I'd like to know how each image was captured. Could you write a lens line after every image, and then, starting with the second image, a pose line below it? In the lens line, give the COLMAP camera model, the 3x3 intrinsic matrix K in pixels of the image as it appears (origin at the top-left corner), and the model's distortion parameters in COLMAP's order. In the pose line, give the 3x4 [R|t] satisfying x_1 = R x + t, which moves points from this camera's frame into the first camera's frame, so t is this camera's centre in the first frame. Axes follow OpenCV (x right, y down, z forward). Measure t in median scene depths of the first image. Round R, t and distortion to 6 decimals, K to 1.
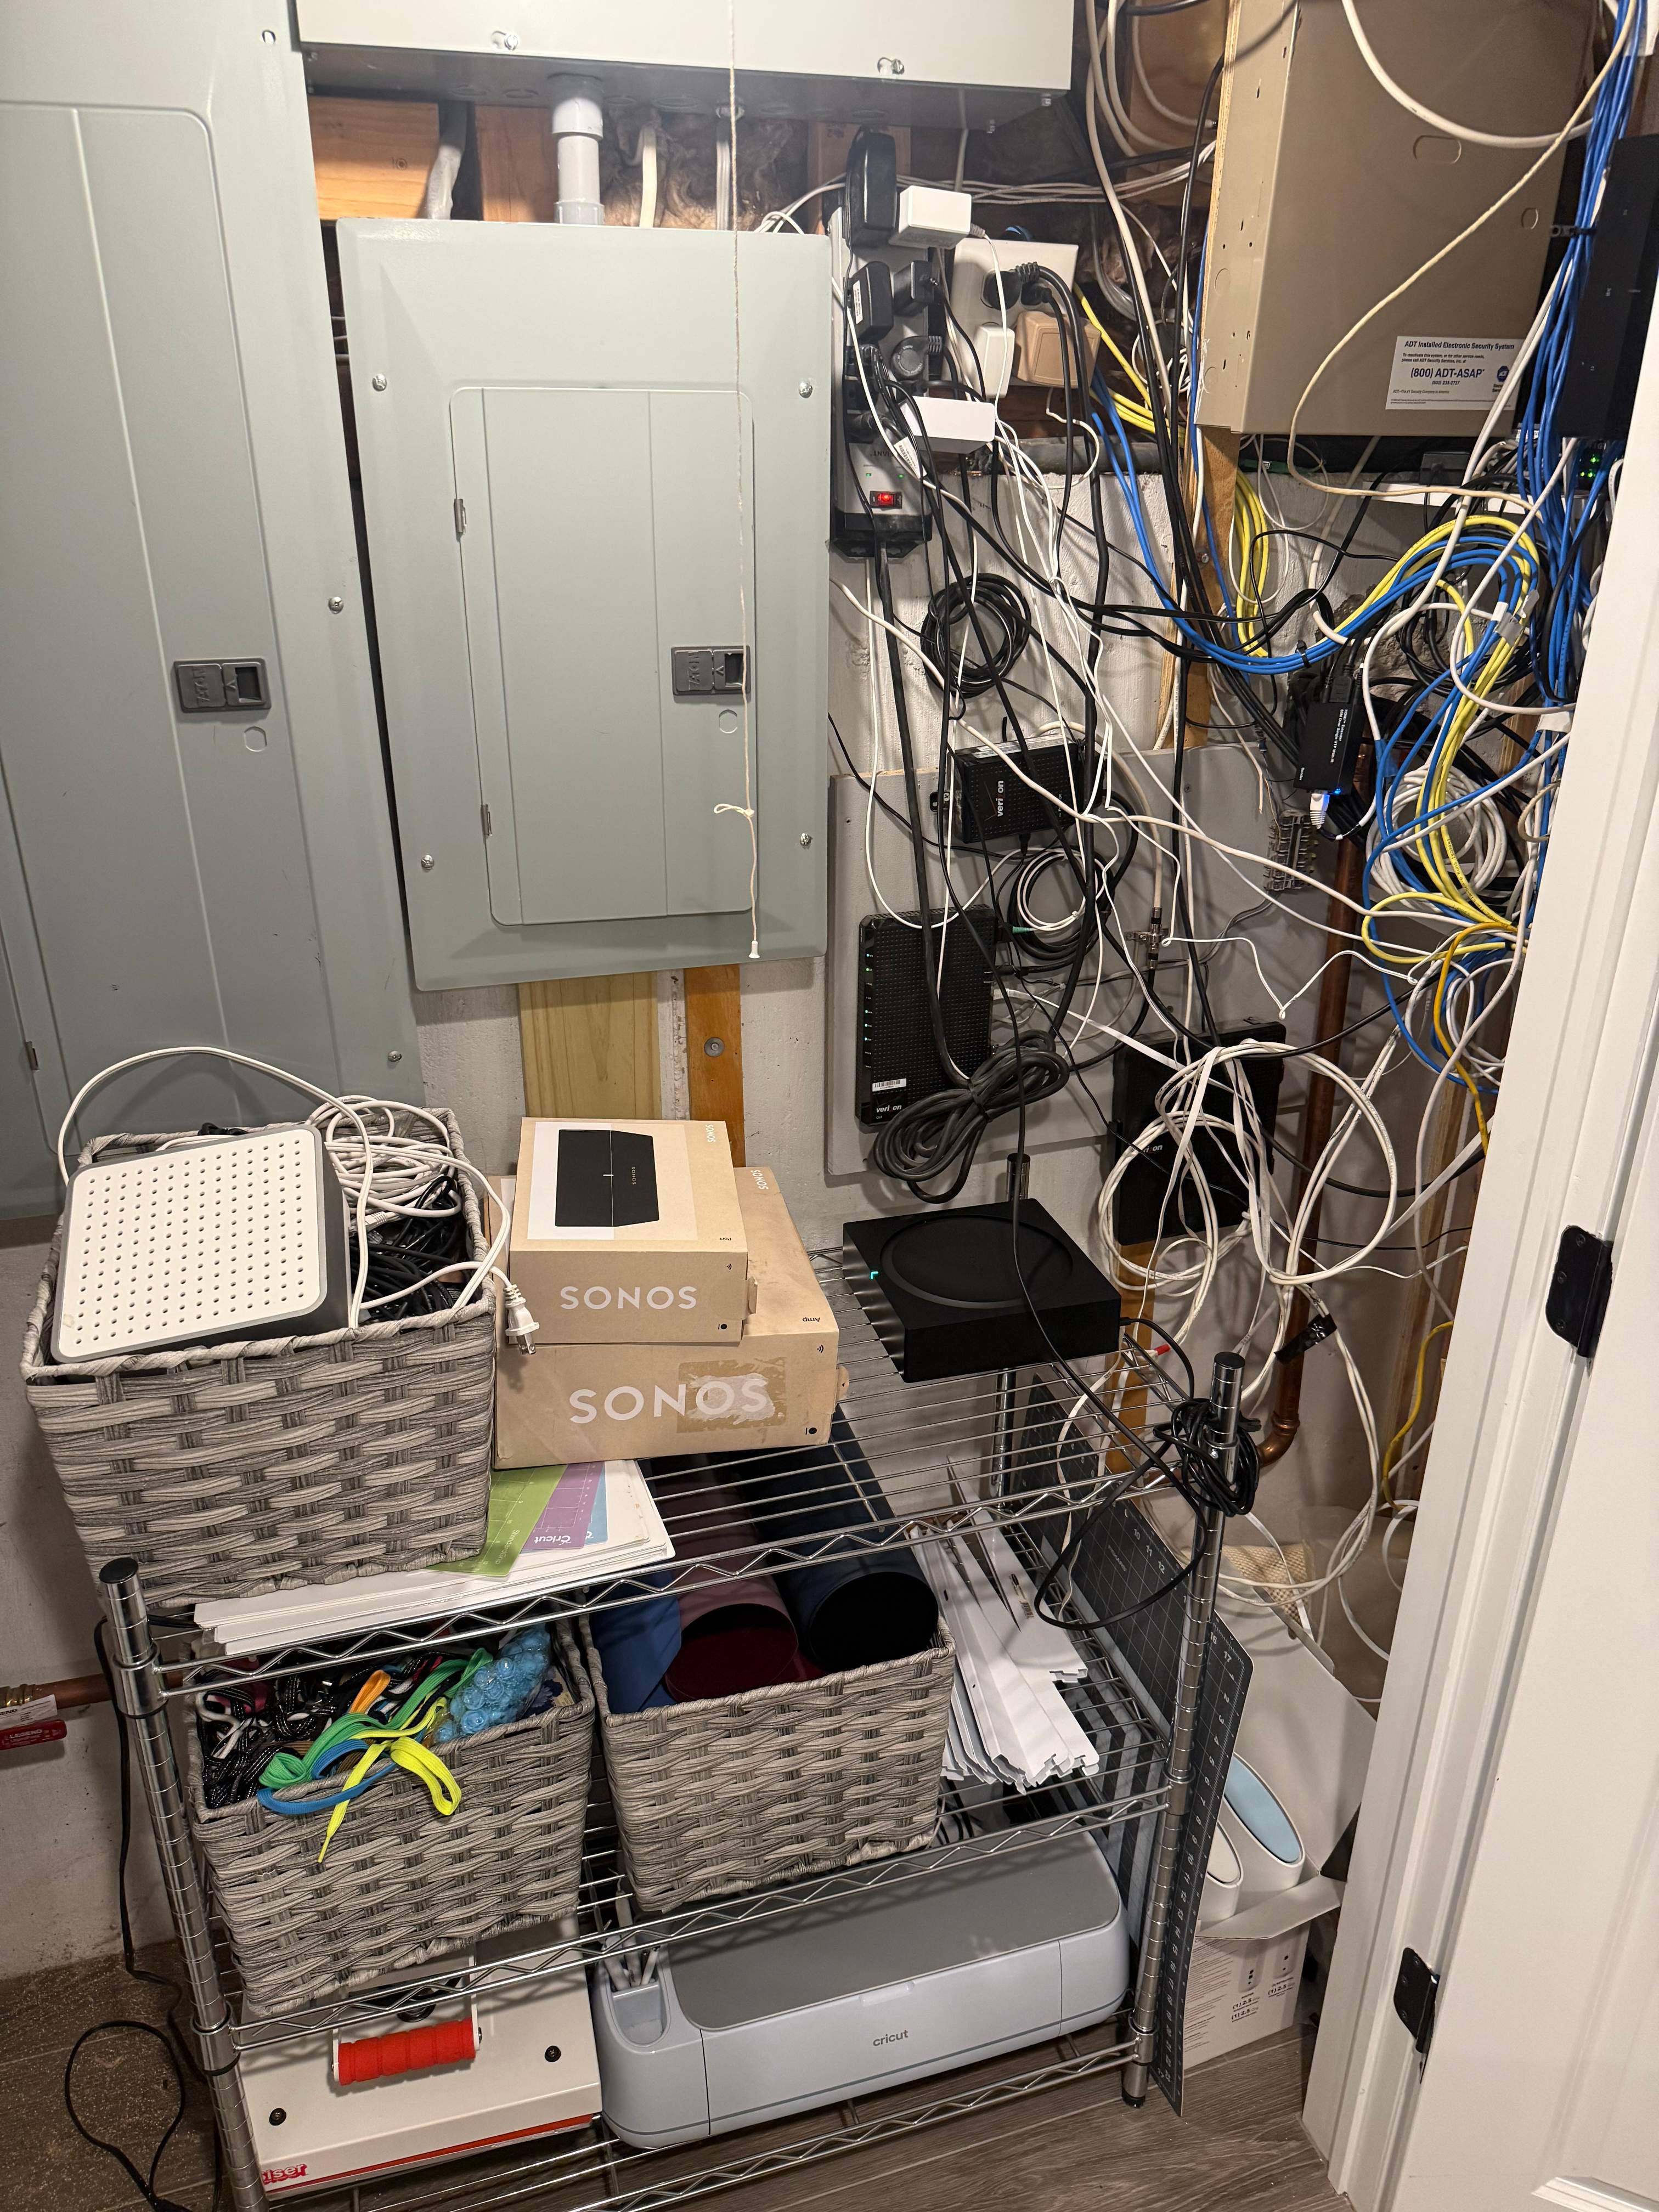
lens RADIAL K [[1604.6, 0, 791.2], [0, 1604.6, 1097.2], [0, 0, 1]] dist [0.065268, -0.071089]
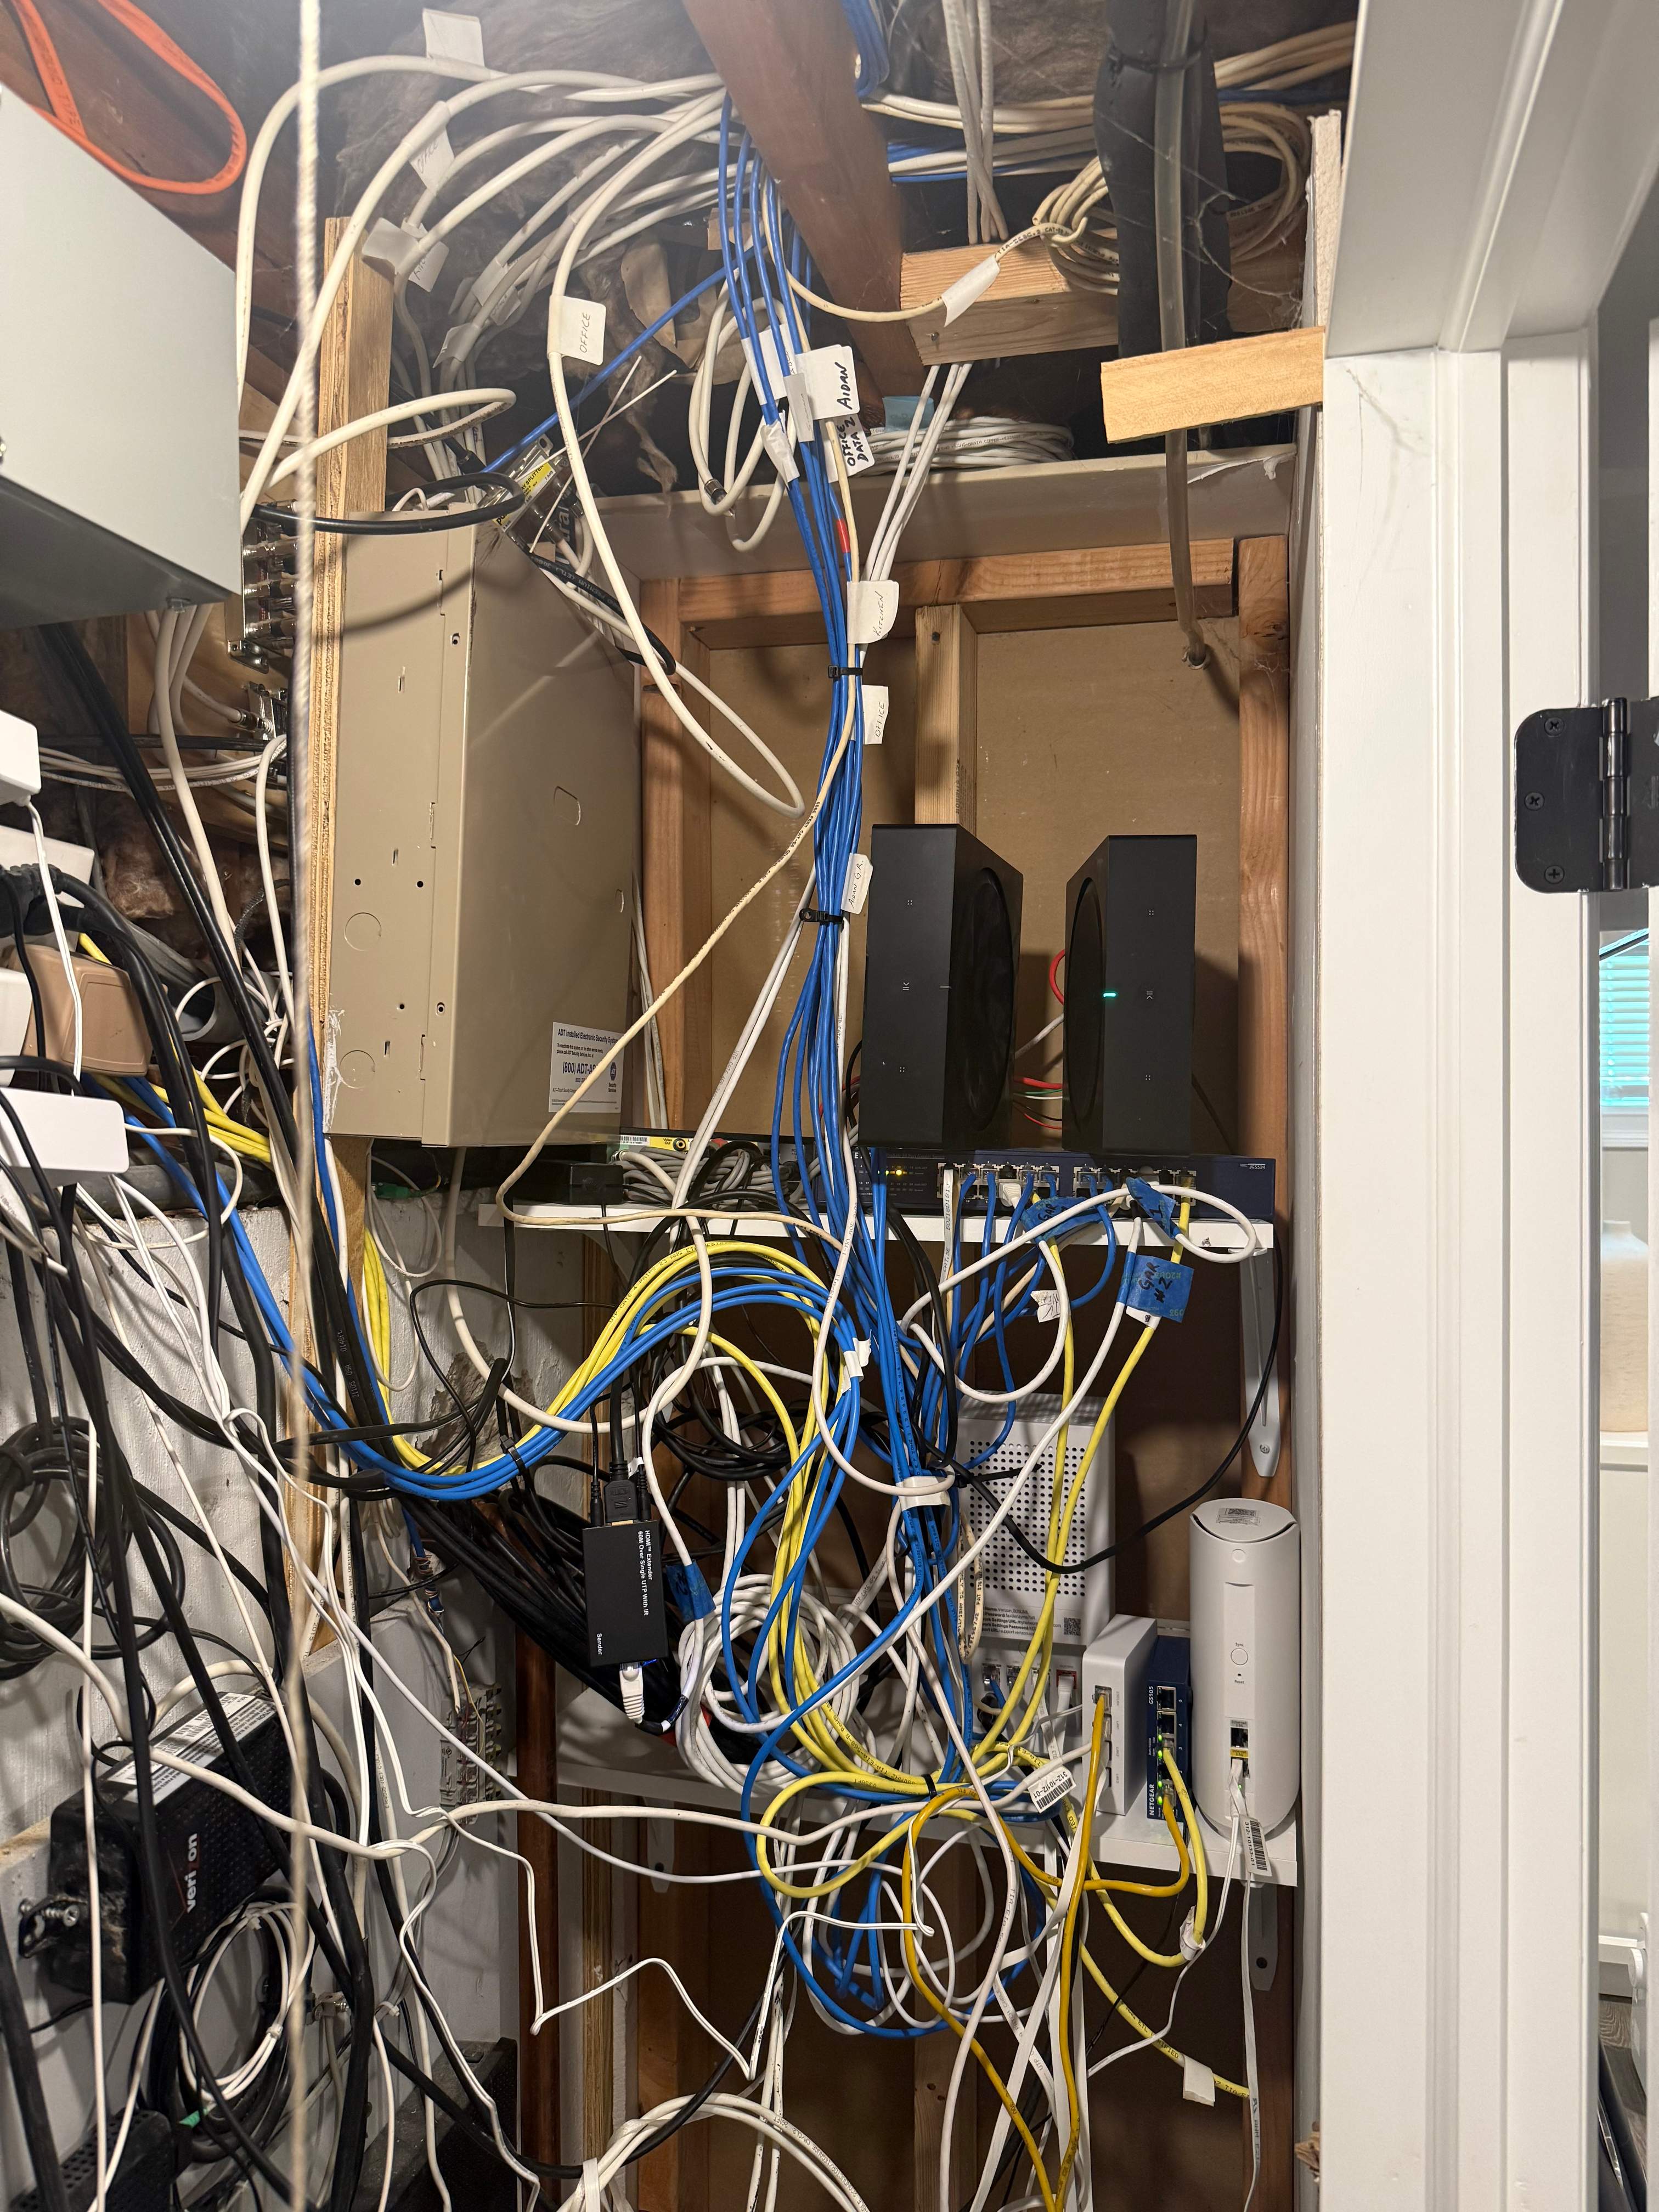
lens RADIAL K [[1604.6, 0, 819.9], [0, 1604.6, 1117.5], [0, 0, 1]] dist [0.065268, -0.071089]
pose [[0.541479, -0.007403, 0.840682, -0.169756], [0.319337, 0.926827, -0.197522, -0.240827], [-0.777704, 0.375415, 0.504222, 0.547359]]
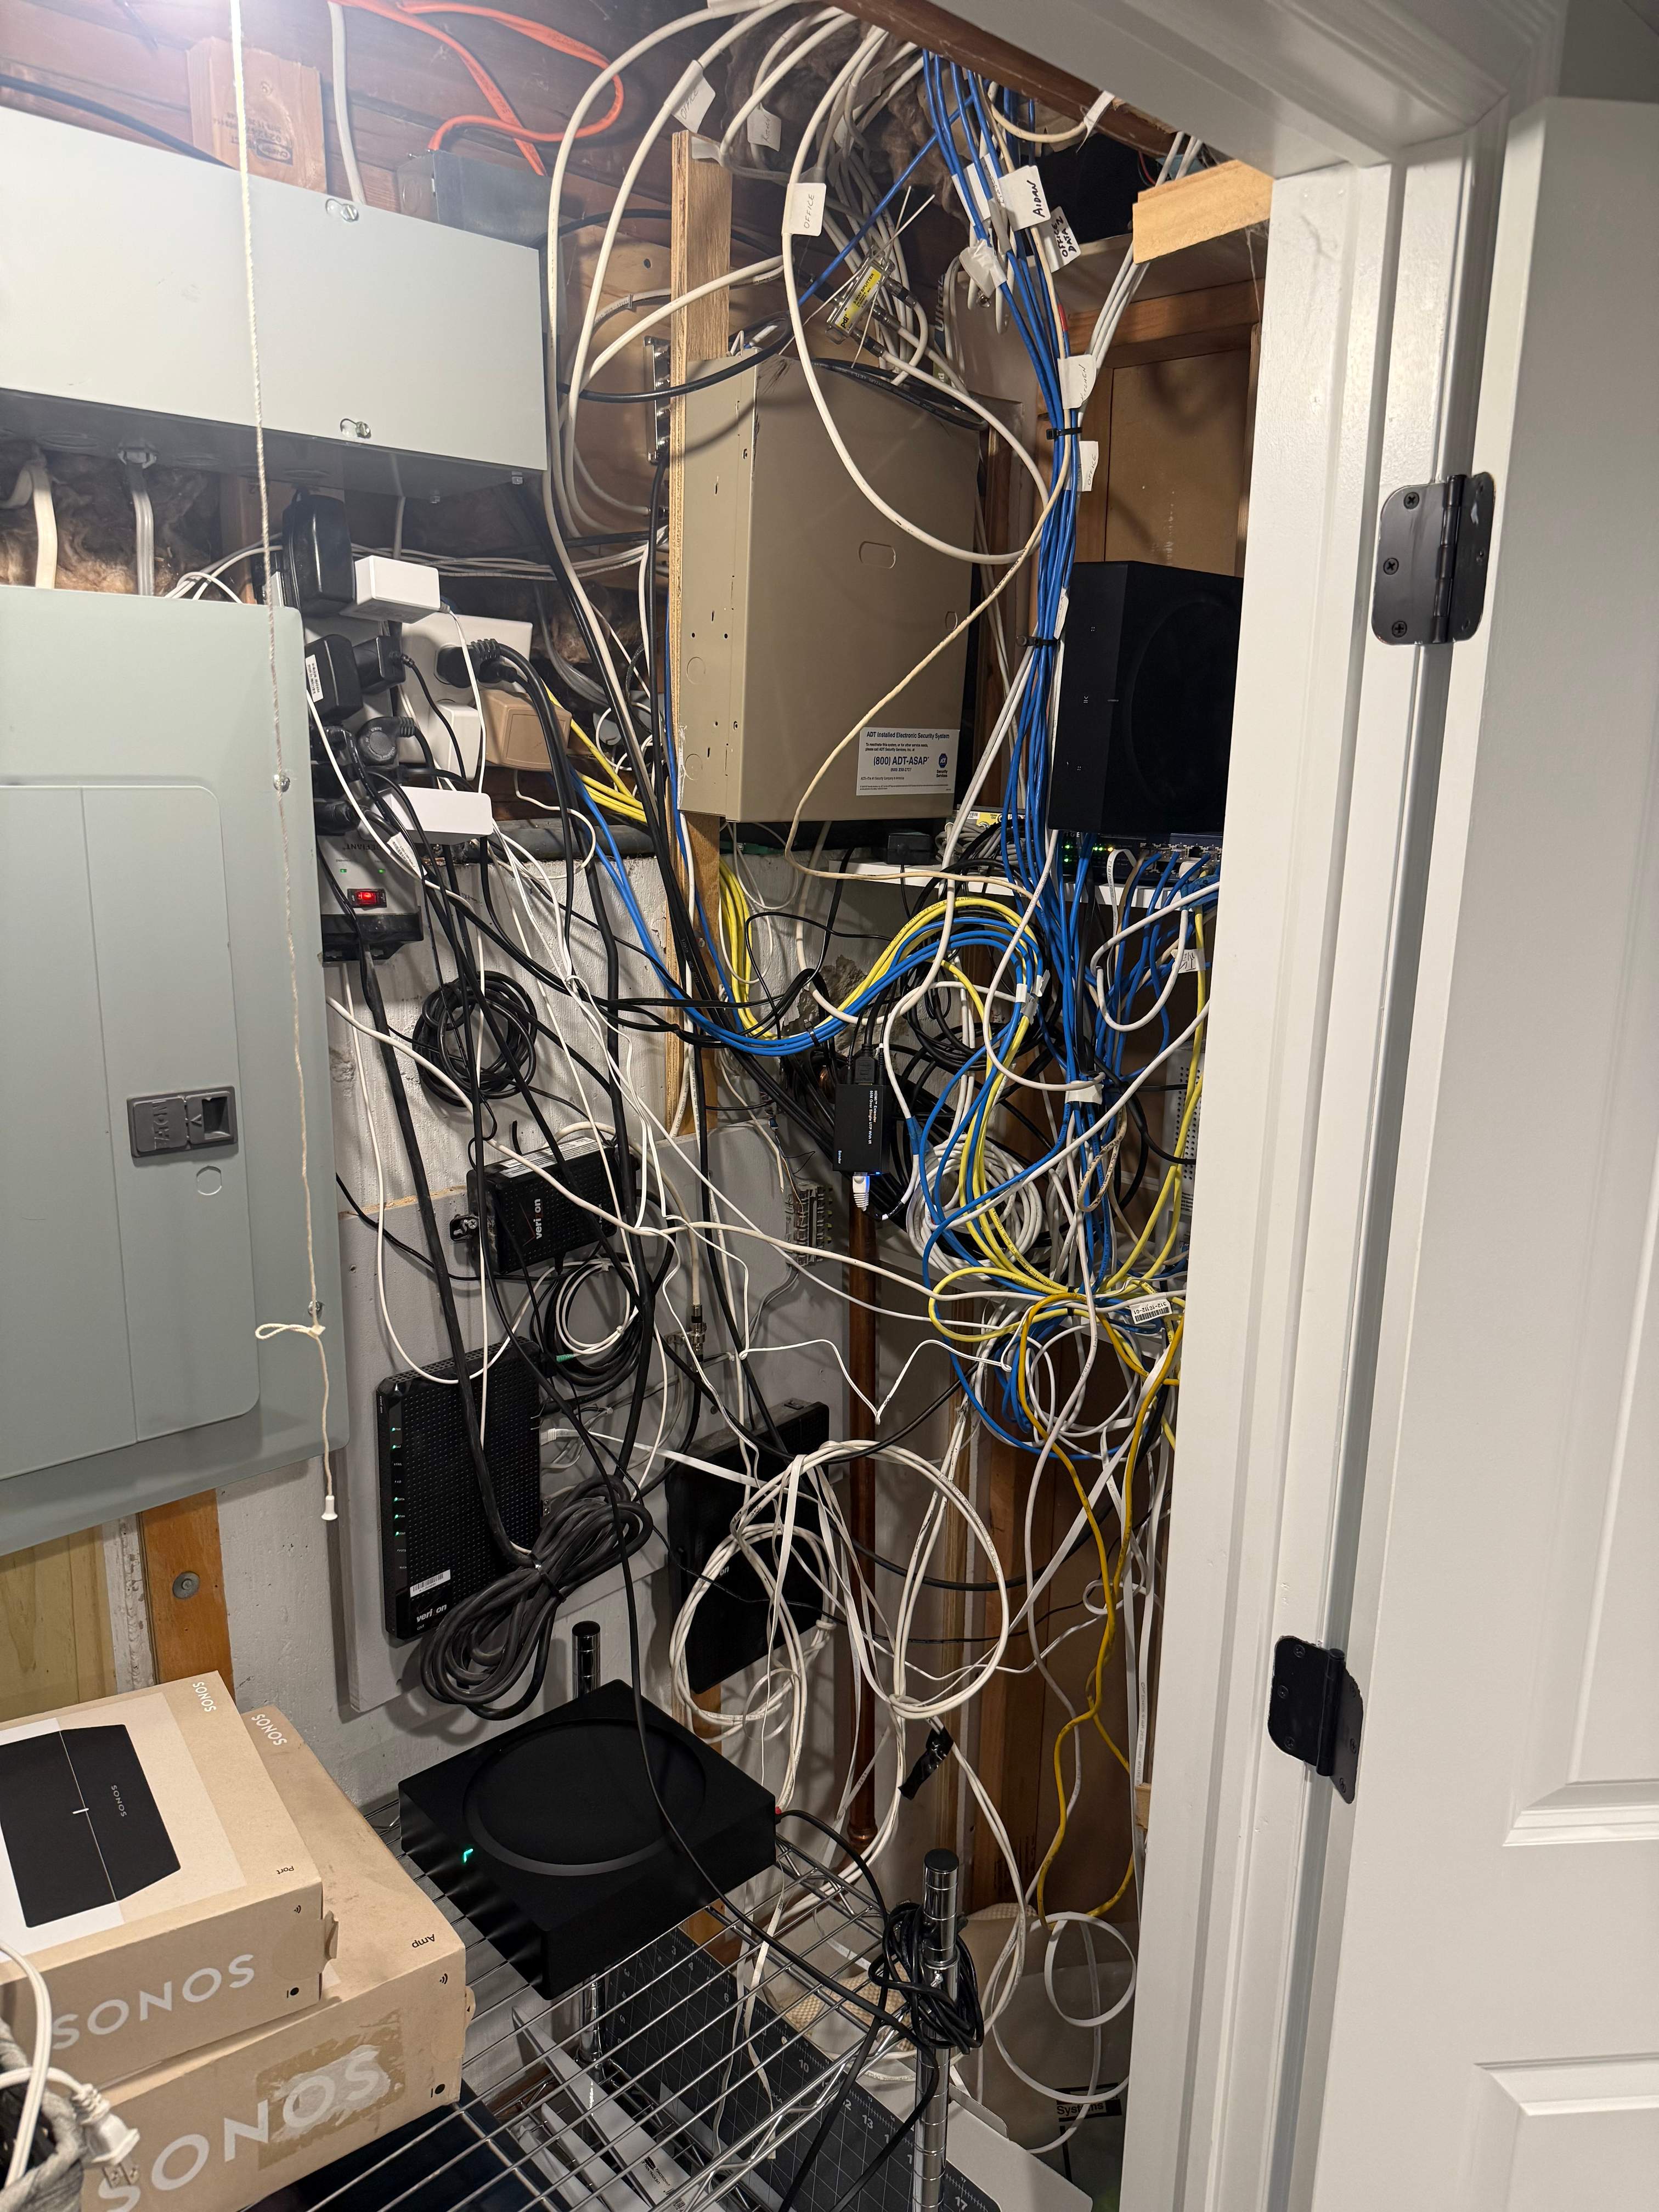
lens RADIAL K [[1604.6, 0, 827.3], [0, 1604.6, 1144.6], [0, 0, 1]] dist [0.065268, -0.071089]
pose [[0.885865, -0.103337, 0.452288, -0.120085], [0.167085, 0.980523, -0.103231, -0.113055], [-0.432811, 0.167019, 0.885878, 0.166998]]
